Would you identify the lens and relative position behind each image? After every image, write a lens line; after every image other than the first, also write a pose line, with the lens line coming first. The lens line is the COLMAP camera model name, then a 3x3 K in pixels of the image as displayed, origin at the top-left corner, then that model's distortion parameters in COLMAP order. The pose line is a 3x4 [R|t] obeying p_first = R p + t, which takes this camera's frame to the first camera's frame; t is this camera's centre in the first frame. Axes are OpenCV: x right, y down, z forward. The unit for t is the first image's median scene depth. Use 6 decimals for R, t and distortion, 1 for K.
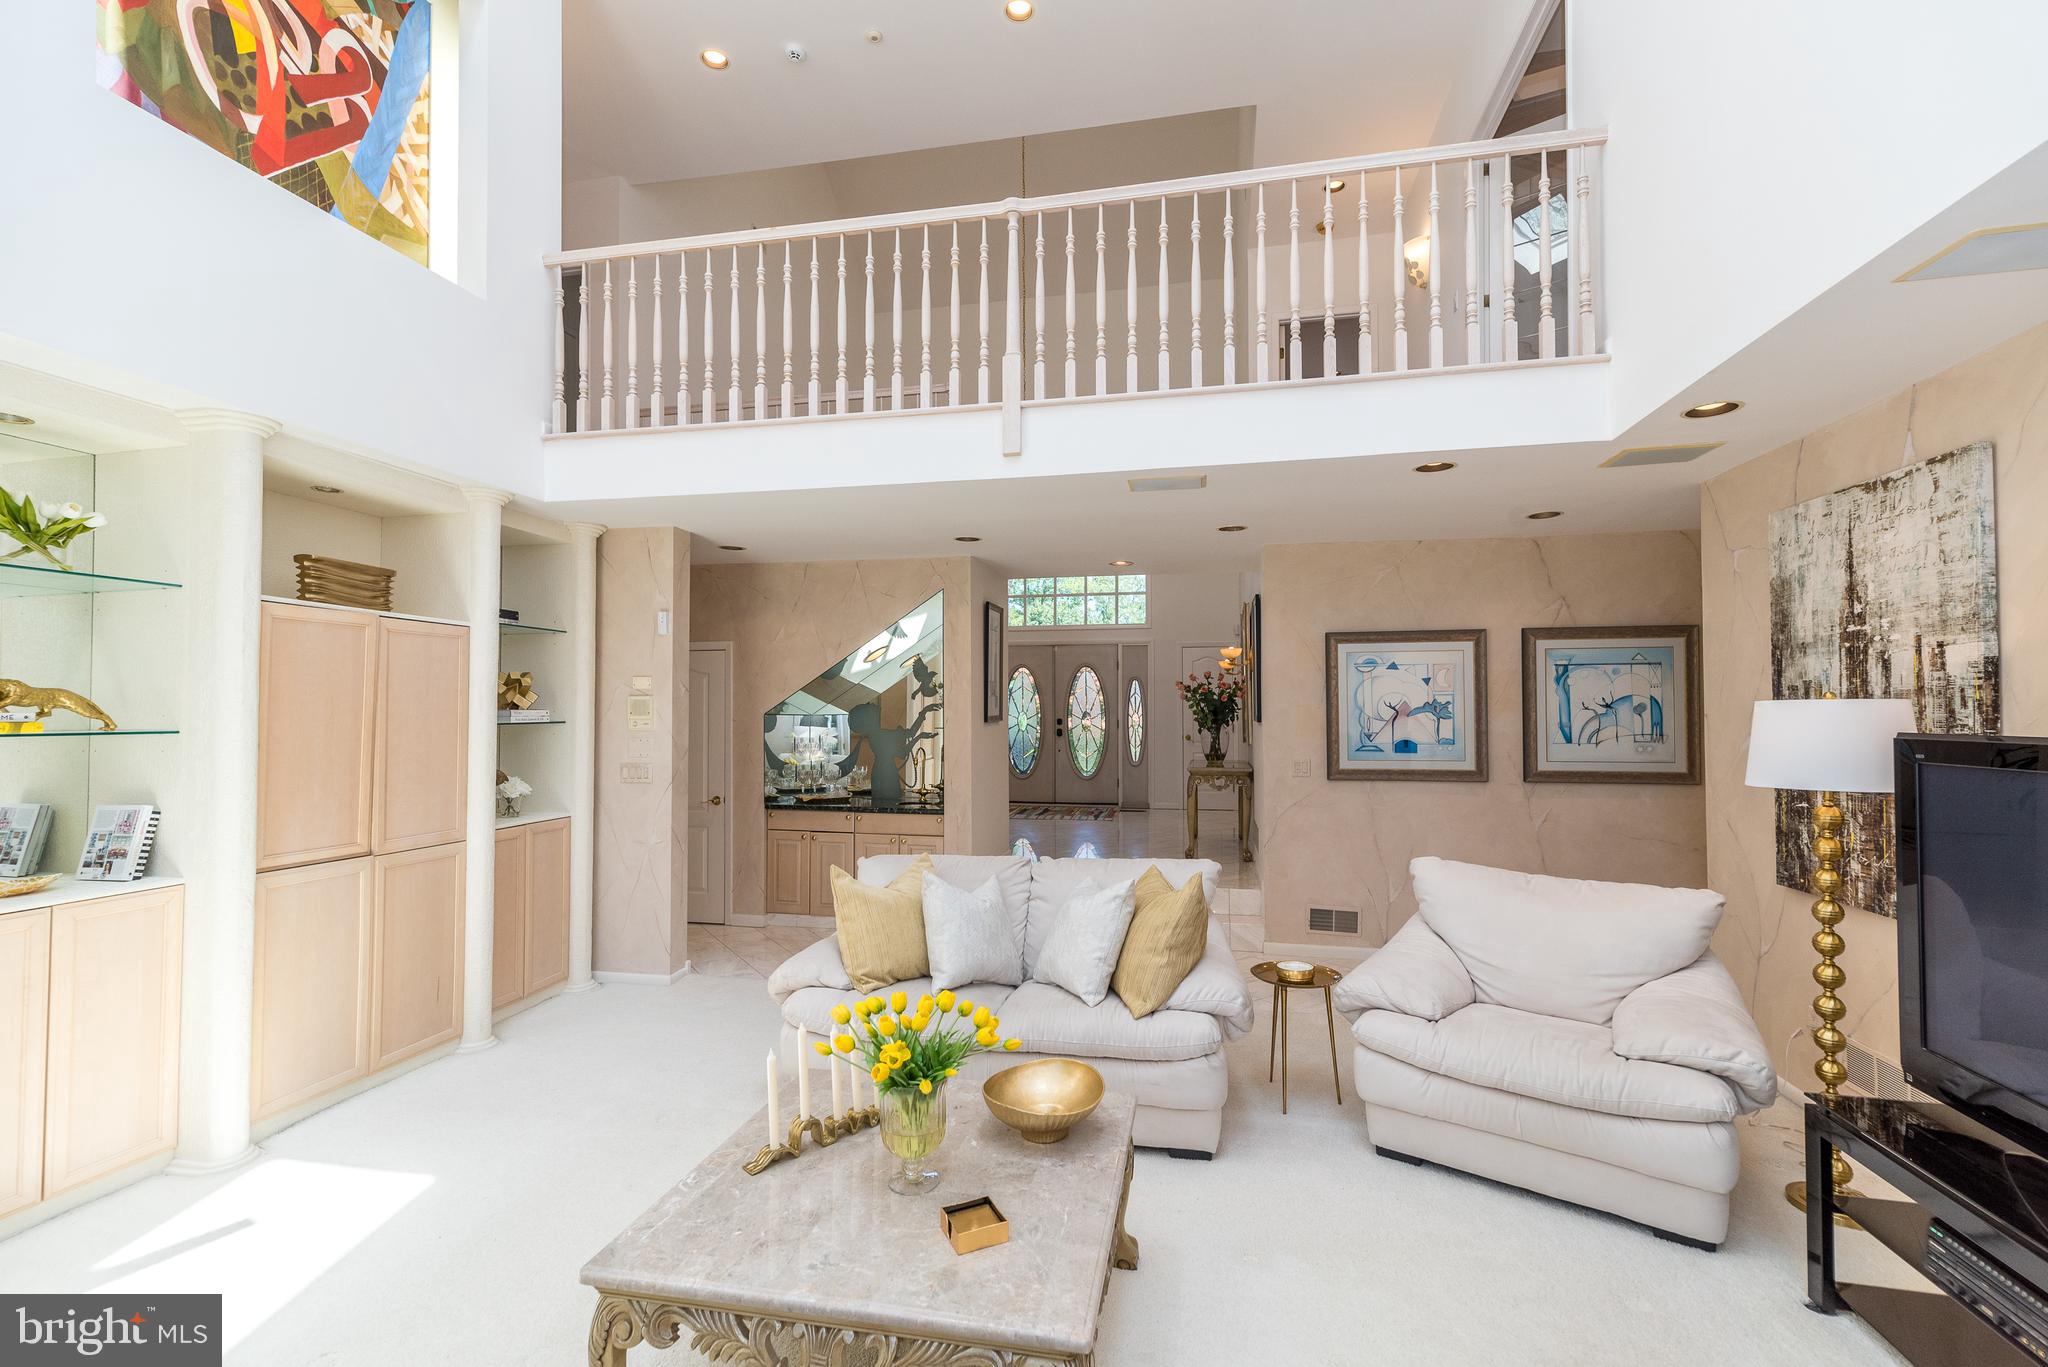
lens RADIAL K [[897.8, 0, 1004.9], [0, 897.8, 695.8], [0, 0, 1]] dist [0.009553, -0.000326]
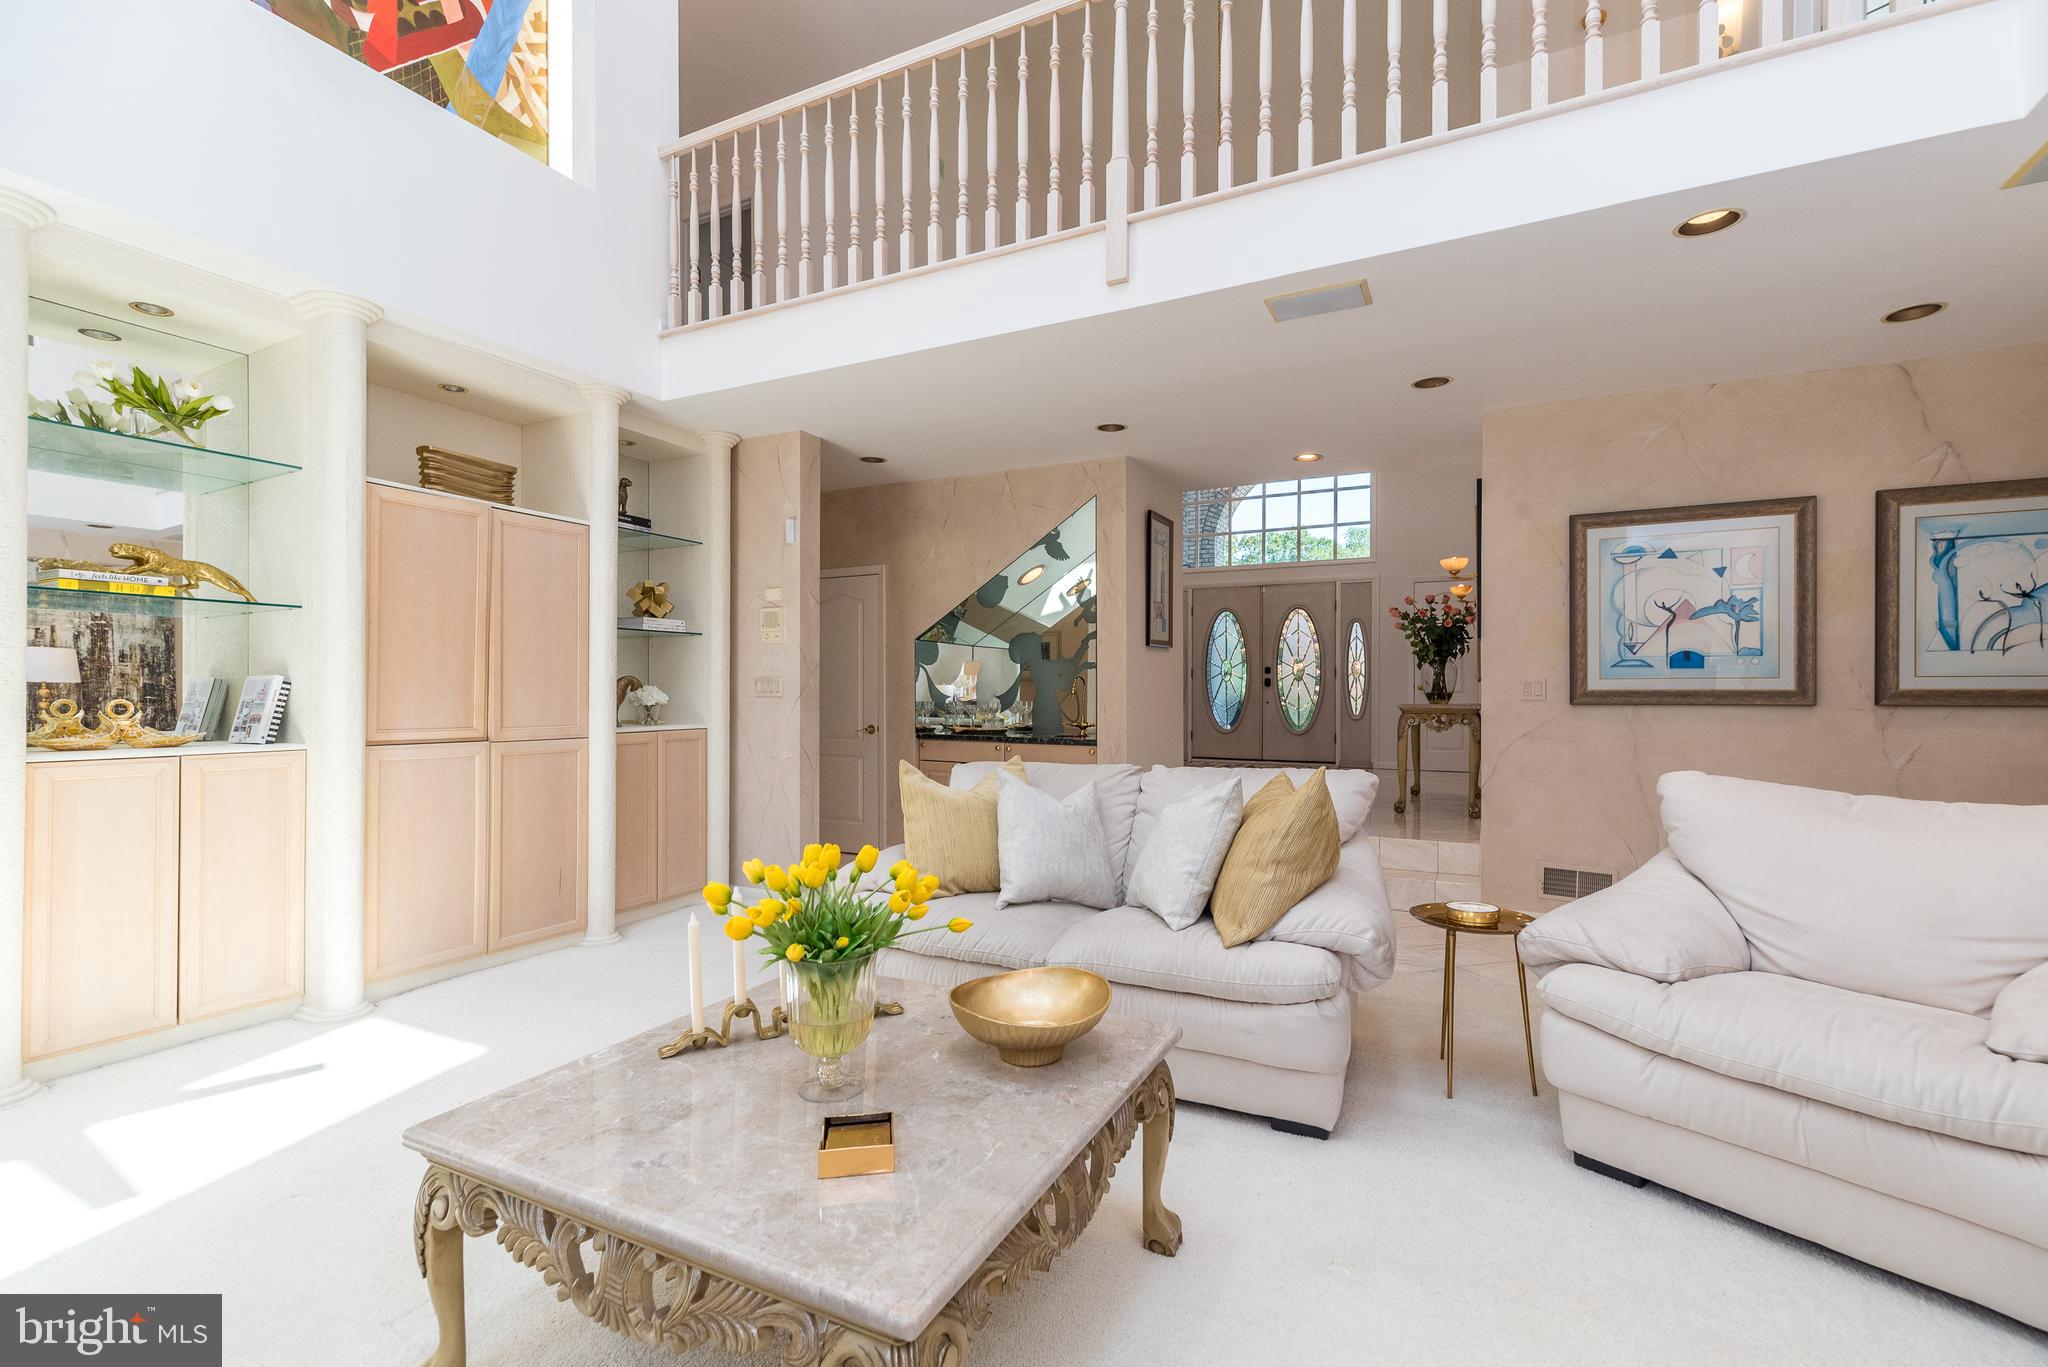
lens RADIAL K [[897.8, 0, 1012.2], [0, 897.8, 697.4], [0, 0, 1]] dist [0.009553, -0.000326]
pose [[0.964660, 0.005637, -0.263437, 0.141912], [-0.000417, 0.999803, 0.019869, 0.105458], [0.263497, -0.019057, 0.964472, 0.168453]]
